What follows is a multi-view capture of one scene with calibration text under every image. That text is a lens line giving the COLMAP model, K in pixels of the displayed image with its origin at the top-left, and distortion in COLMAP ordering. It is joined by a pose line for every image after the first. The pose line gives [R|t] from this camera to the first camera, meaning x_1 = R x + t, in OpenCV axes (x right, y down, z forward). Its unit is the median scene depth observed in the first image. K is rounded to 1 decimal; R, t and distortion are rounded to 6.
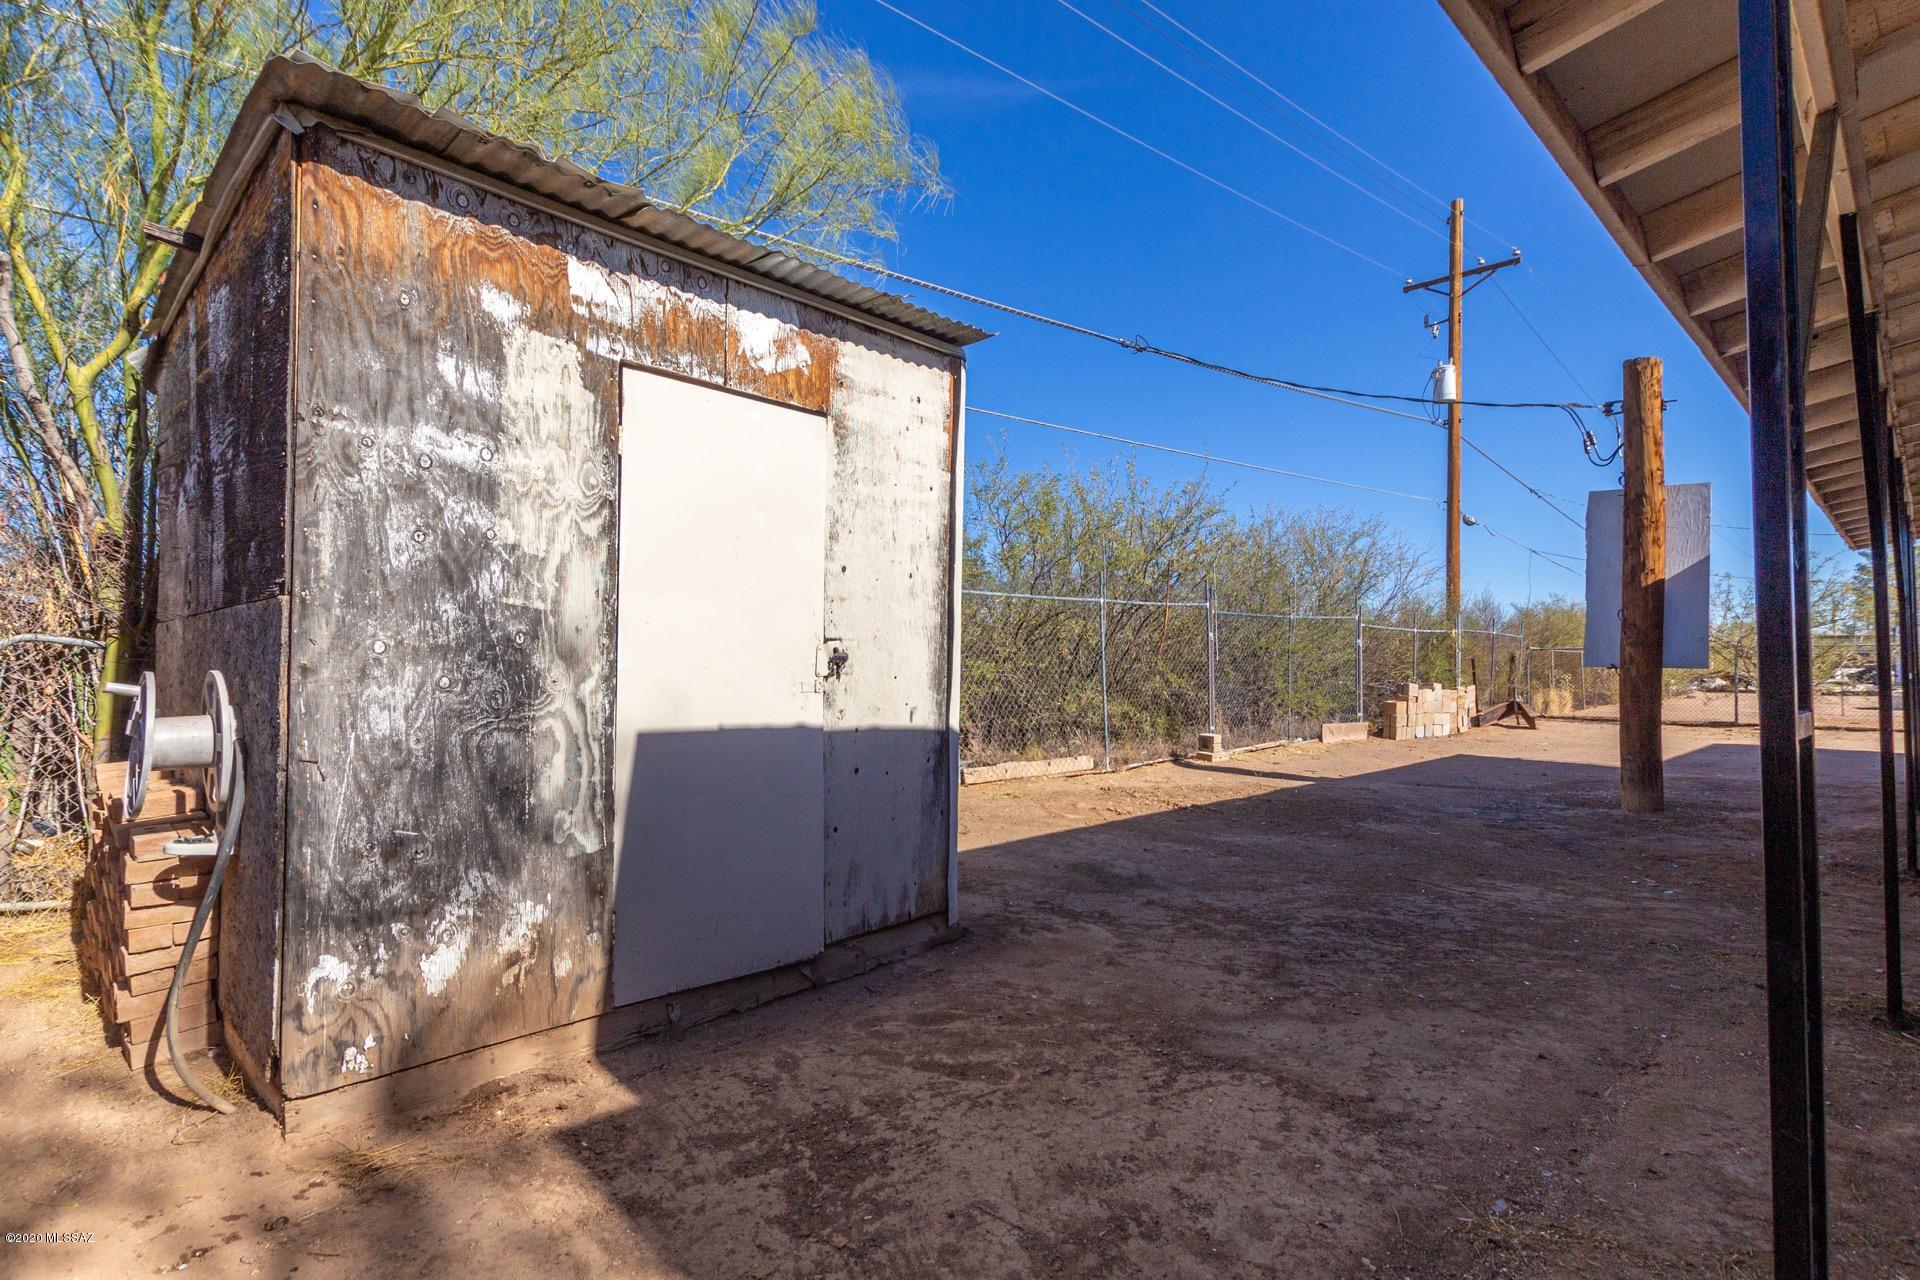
lens RADIAL K [[885.5, 0, 923.2], [0, 885.5, 644.0], [0, 0, 1]] dist [-0.000370, -0.000960]
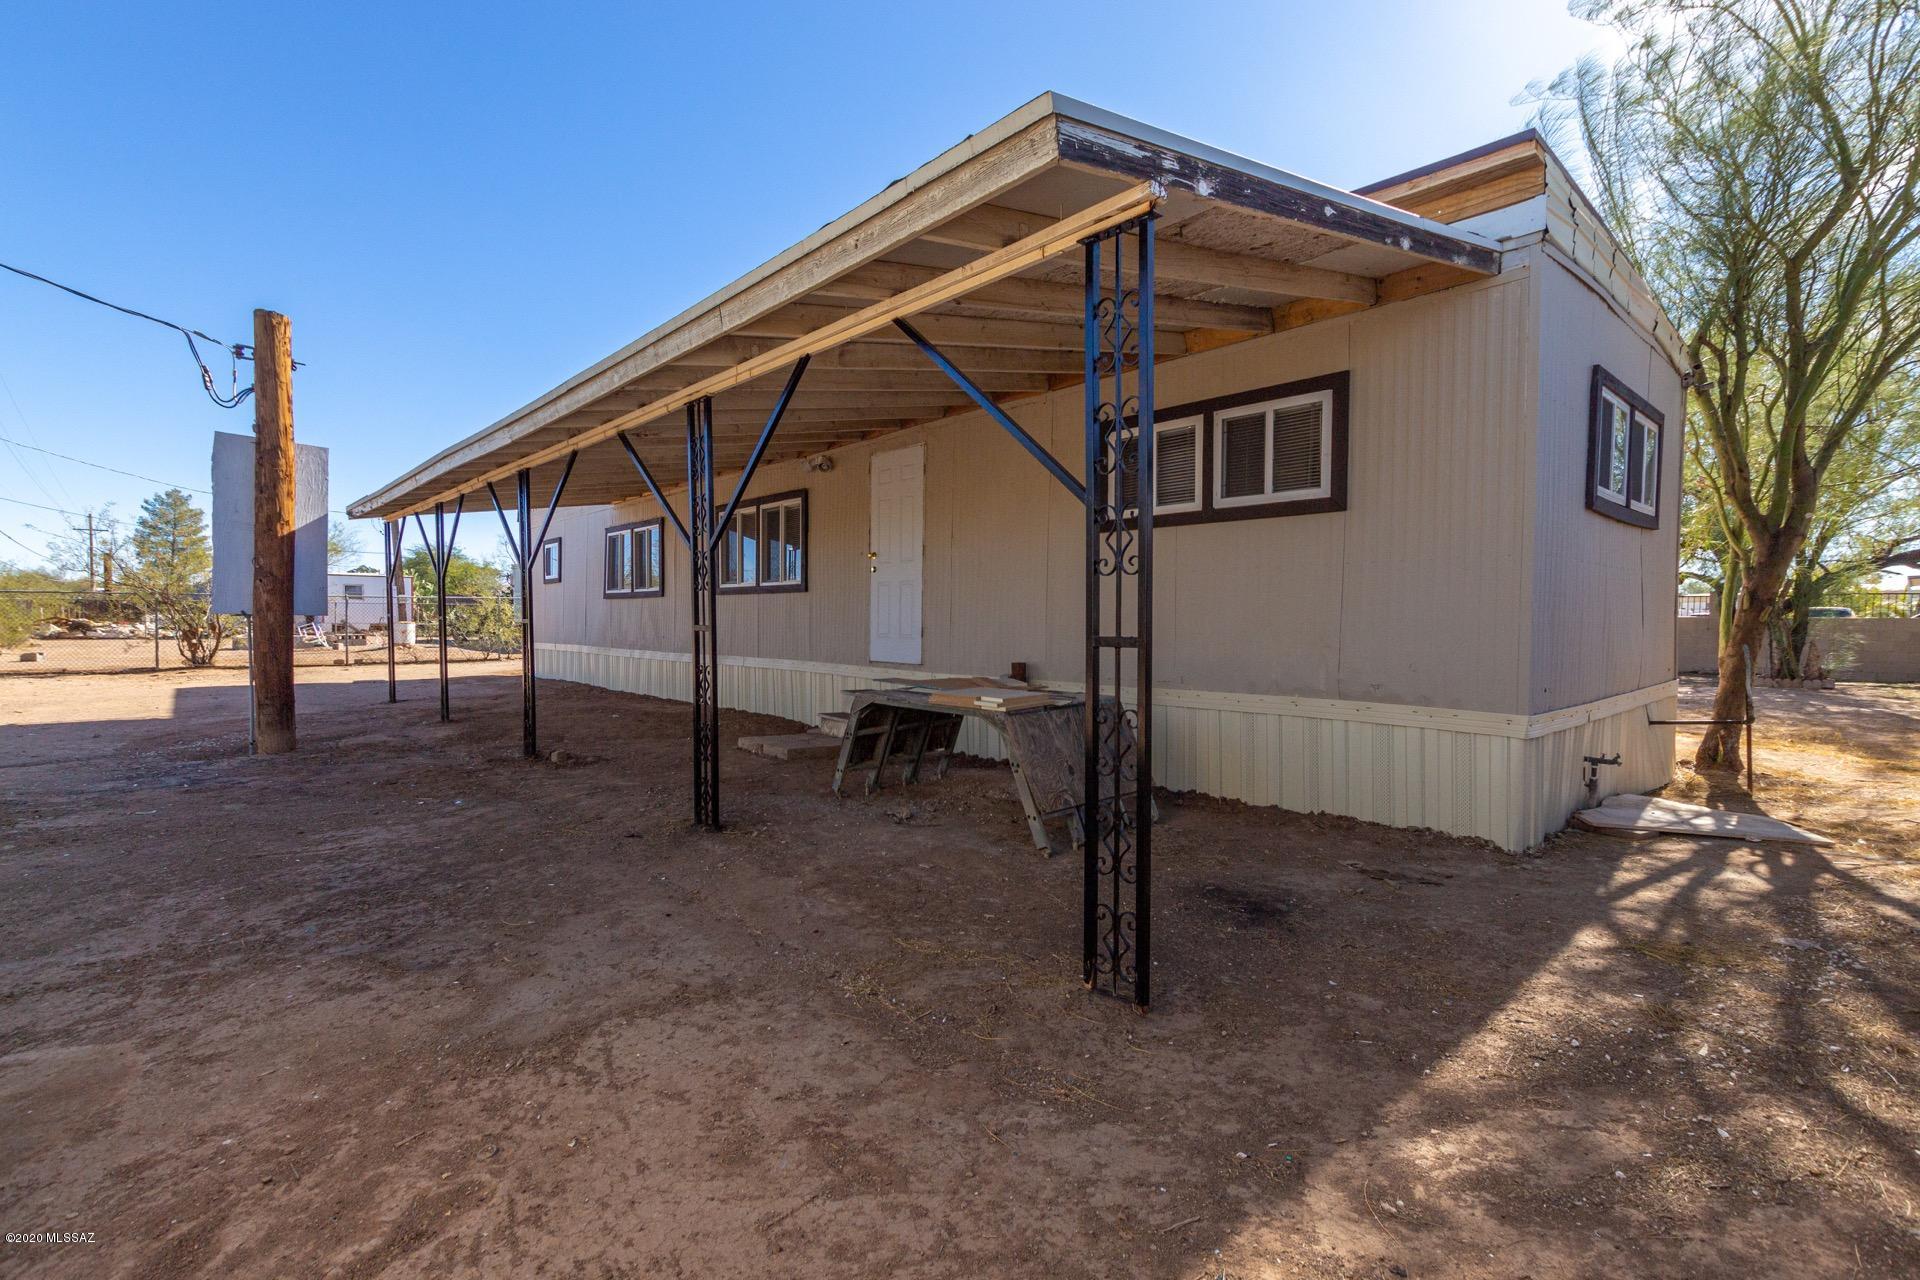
lens RADIAL K [[885.5, 0, 923.2], [0, 885.5, 644.0], [0, 0, 1]] dist [-0.000370, -0.000960]
pose [[0.012970, -0.033406, 0.999358, -0.485665], [-0.027810, 0.999043, 0.033756, 0.010802], [-0.999529, -0.028230, 0.012028, 0.514021]]
